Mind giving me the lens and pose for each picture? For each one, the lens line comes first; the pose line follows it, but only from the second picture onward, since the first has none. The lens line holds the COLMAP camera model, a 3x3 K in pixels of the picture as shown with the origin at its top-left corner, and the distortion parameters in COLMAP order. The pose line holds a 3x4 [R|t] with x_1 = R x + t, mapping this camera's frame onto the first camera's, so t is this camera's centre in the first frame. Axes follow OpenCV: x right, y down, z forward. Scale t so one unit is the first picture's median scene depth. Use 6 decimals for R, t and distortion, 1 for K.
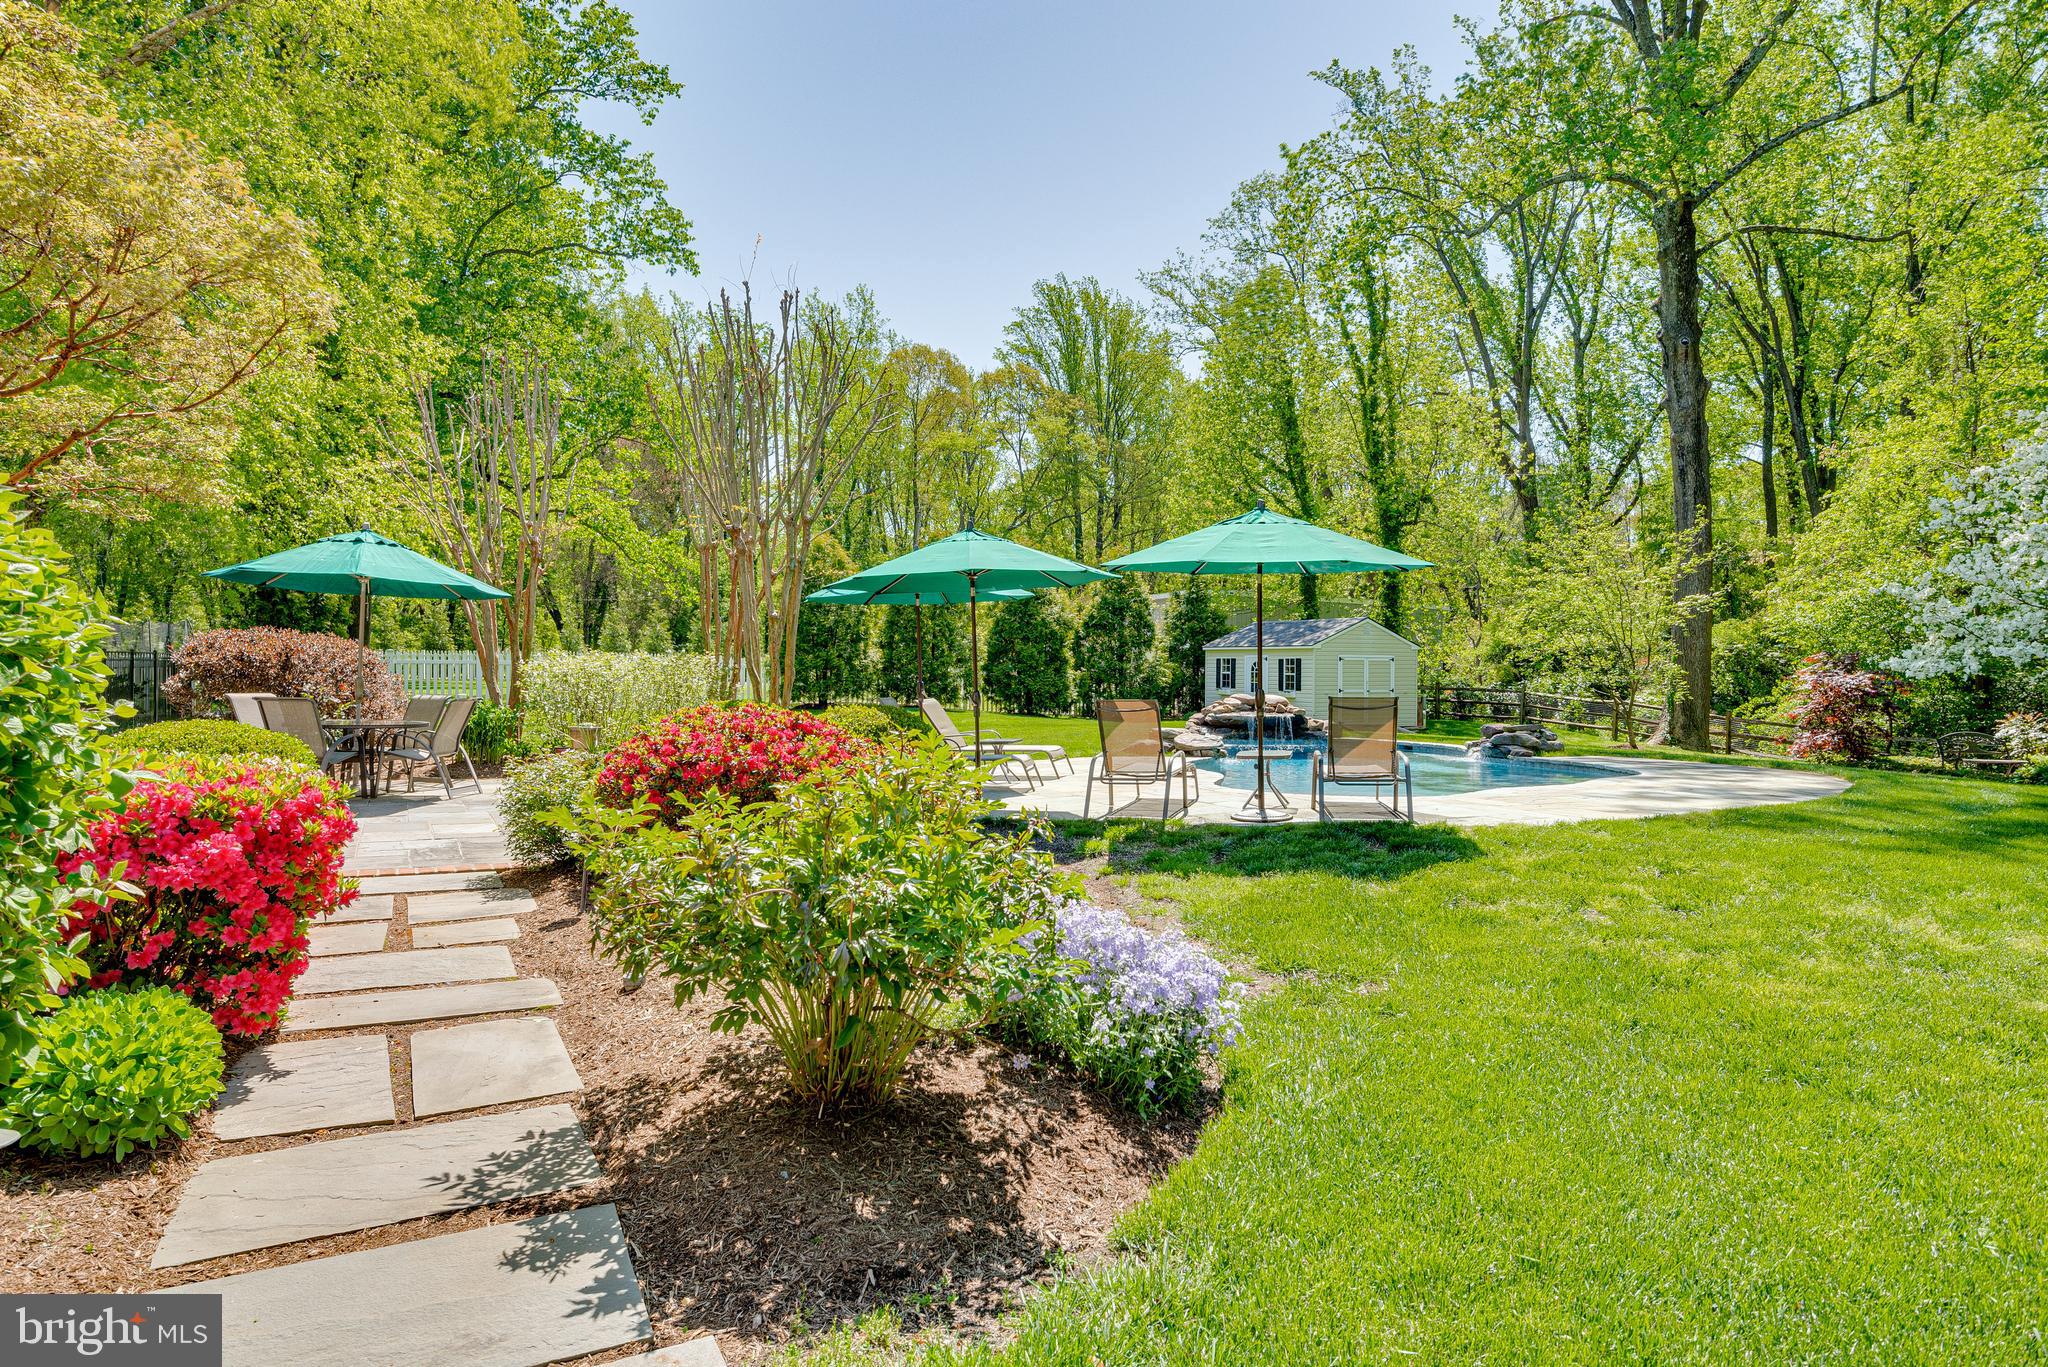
lens RADIAL K [[1225.1, 0, 1004.1], [0, 1225.1, 670.6], [0, 0, 1]] dist [0.003154, 0.006552]
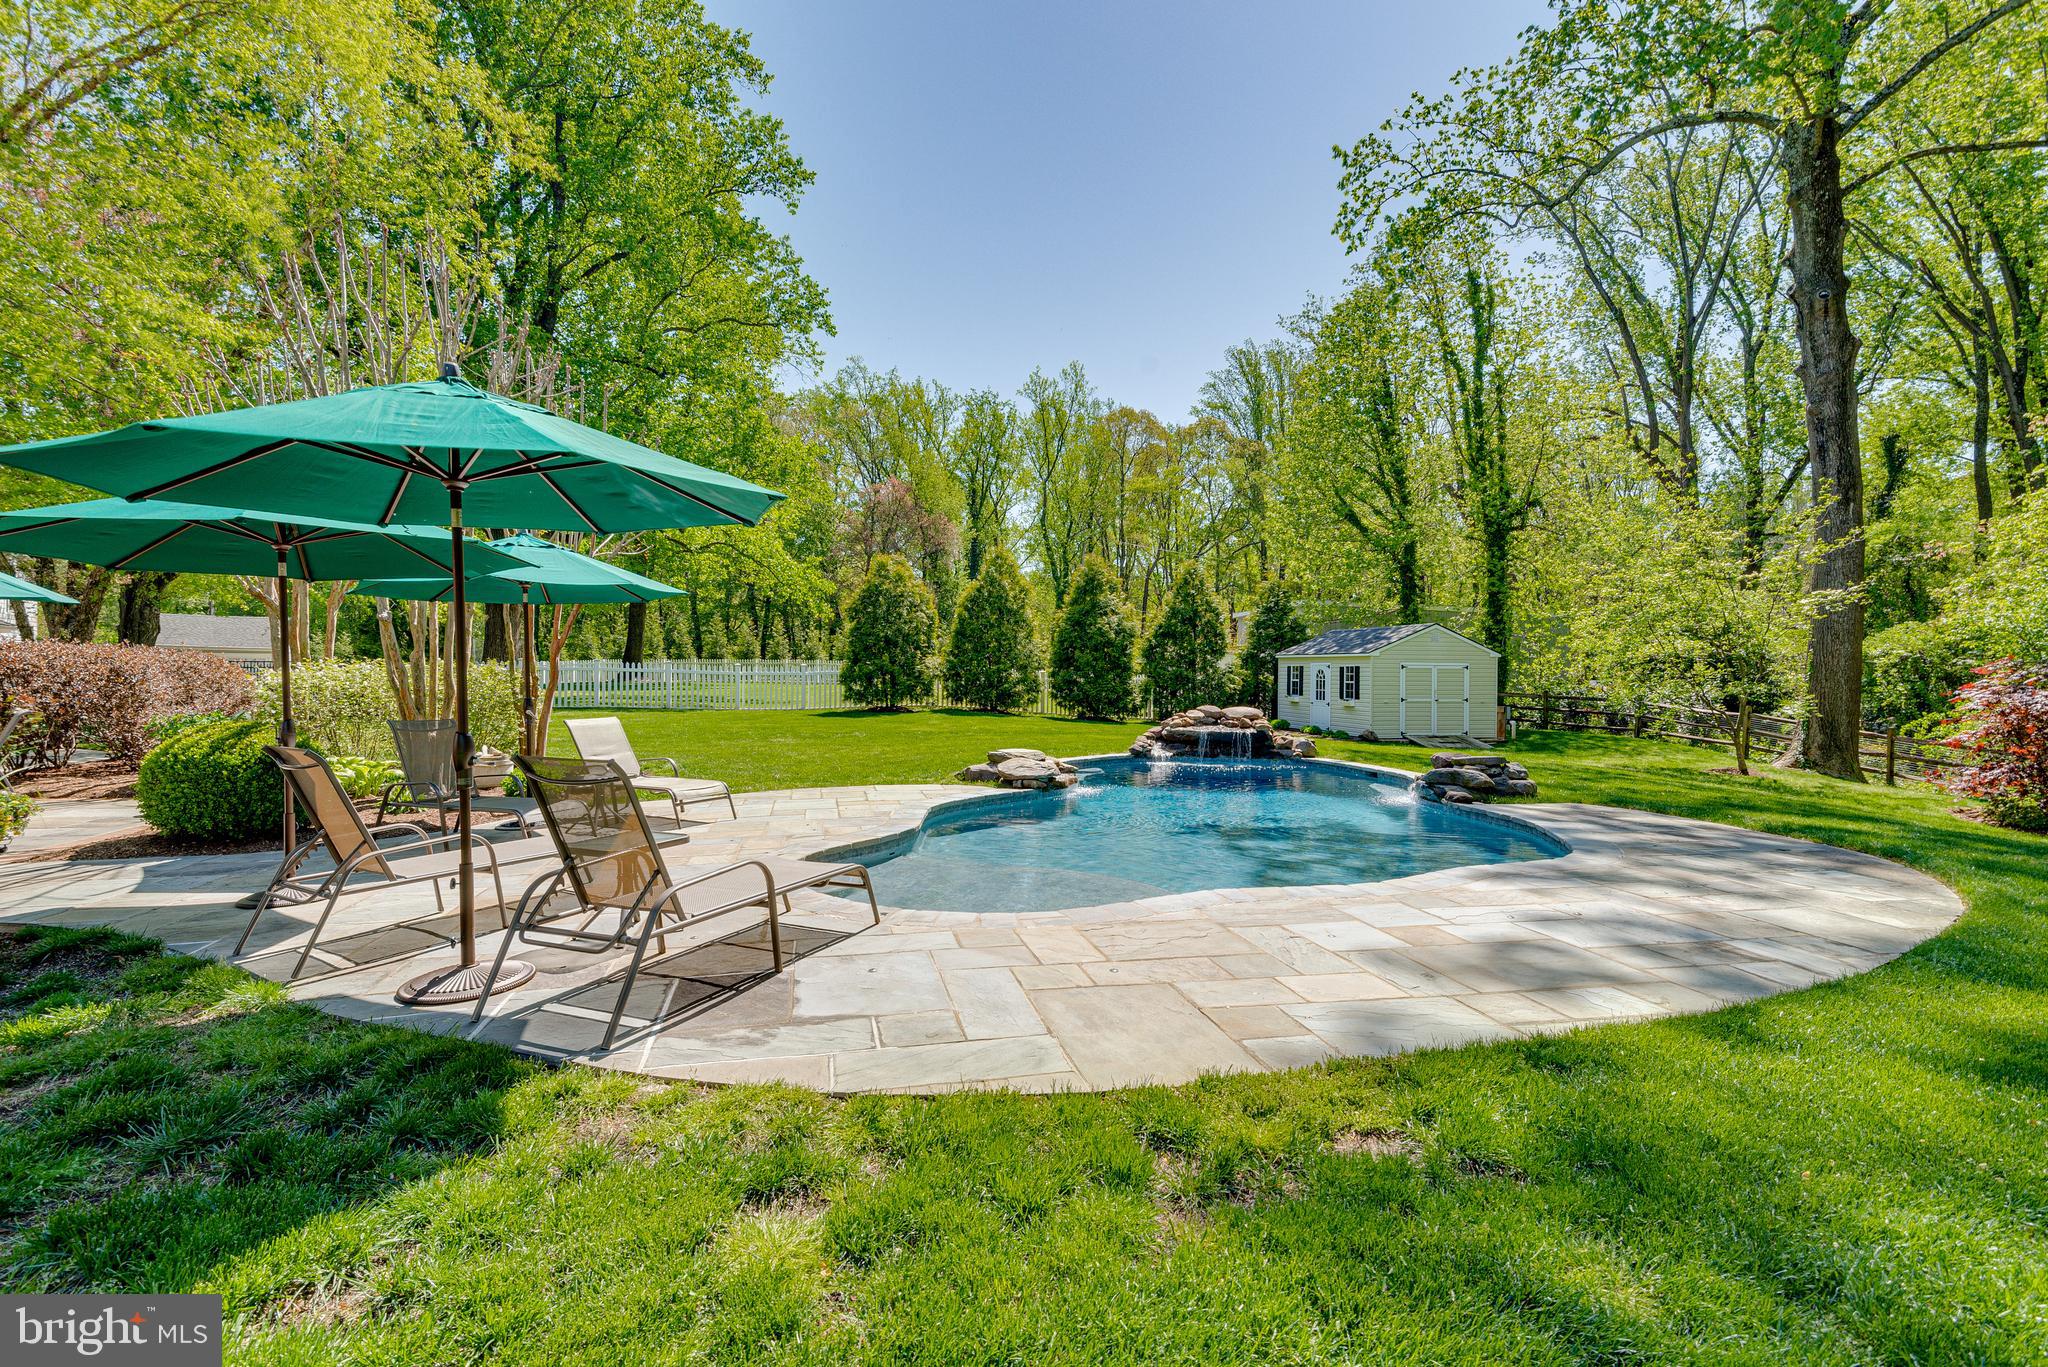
lens RADIAL K [[939.2, 0, 1003.8], [0, 939.2, 674.4], [0, 0, 1]] dist [0.009917, -0.003474]
pose [[0.966259, 0.003905, -0.257542, 0.138848], [-0.003911, 0.999992, 0.000488, -0.002399], [0.257541, 0.000536, 0.966267, 0.176127]]
